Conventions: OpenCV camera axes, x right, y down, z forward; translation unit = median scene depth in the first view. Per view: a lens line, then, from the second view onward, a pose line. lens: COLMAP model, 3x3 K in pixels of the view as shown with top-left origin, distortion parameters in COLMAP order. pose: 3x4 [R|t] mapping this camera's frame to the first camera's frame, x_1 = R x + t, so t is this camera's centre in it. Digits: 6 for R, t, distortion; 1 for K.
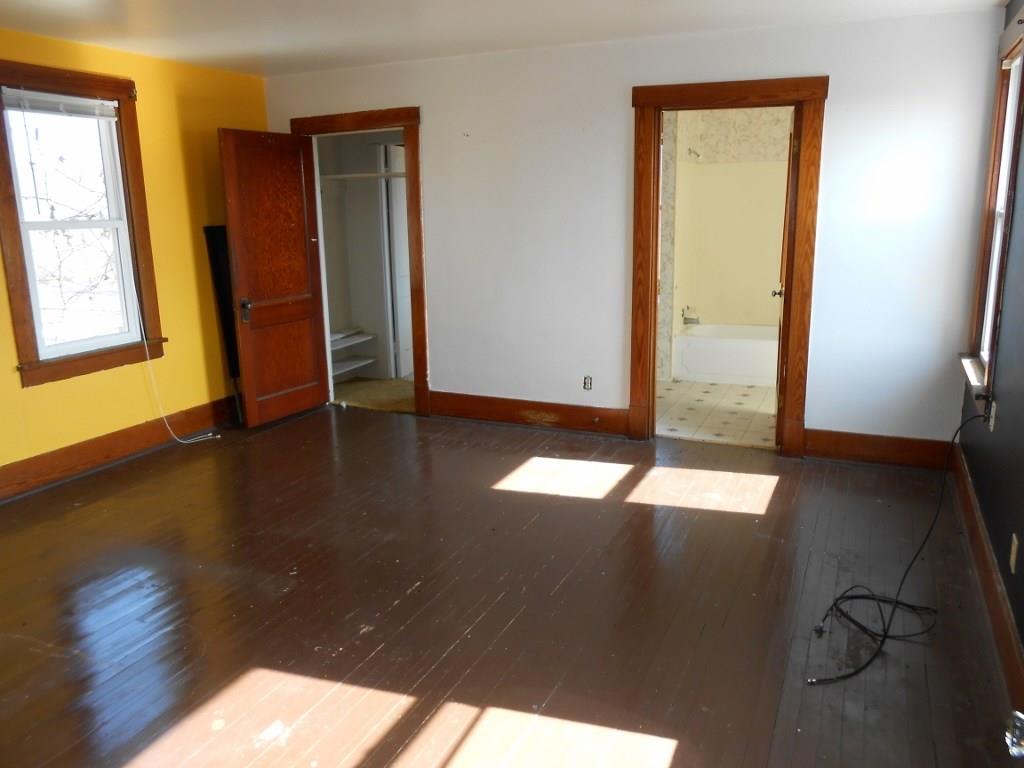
lens RADIAL K [[797.6, 0, 512.3], [0, 797.6, 382.9], [0, 0, 1]] dist [-0.003380, 0.007804]
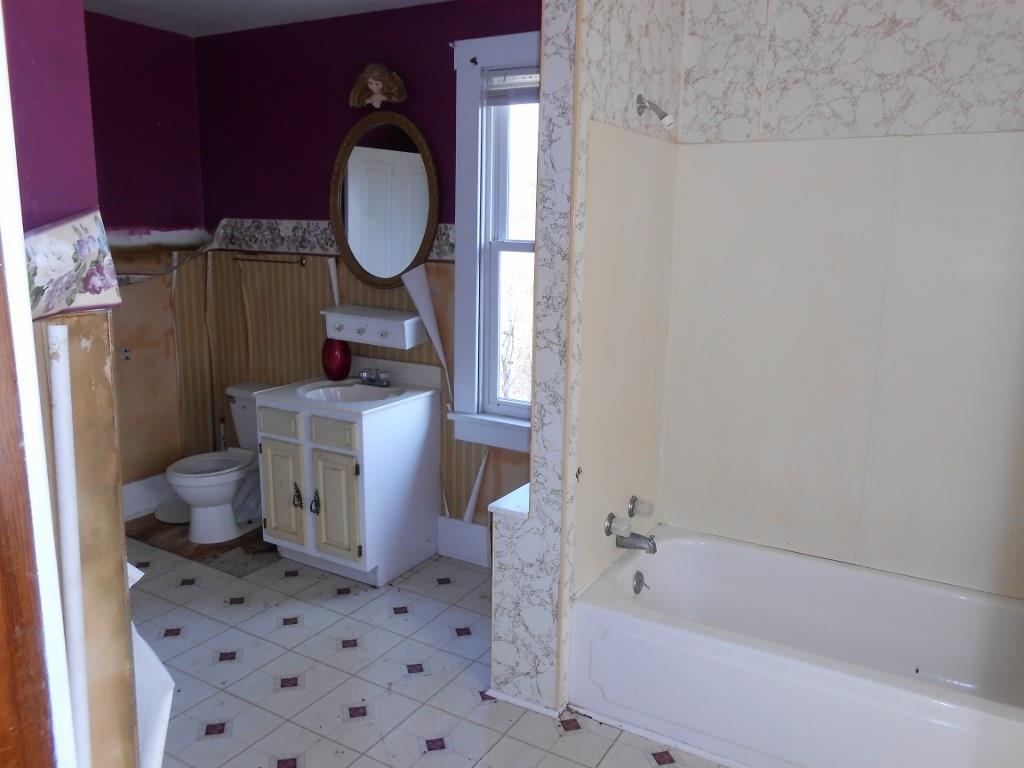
lens RADIAL K [[797.6, 0, 511.5], [0, 797.6, 383.0], [0, 0, 1]] dist [-0.003380, 0.007804]
pose [[0.992303, 0.058282, -0.109257, 0.209464], [-0.061271, 0.997828, -0.024199, -0.147497], [0.107609, 0.030707, 0.993719, 0.625188]]
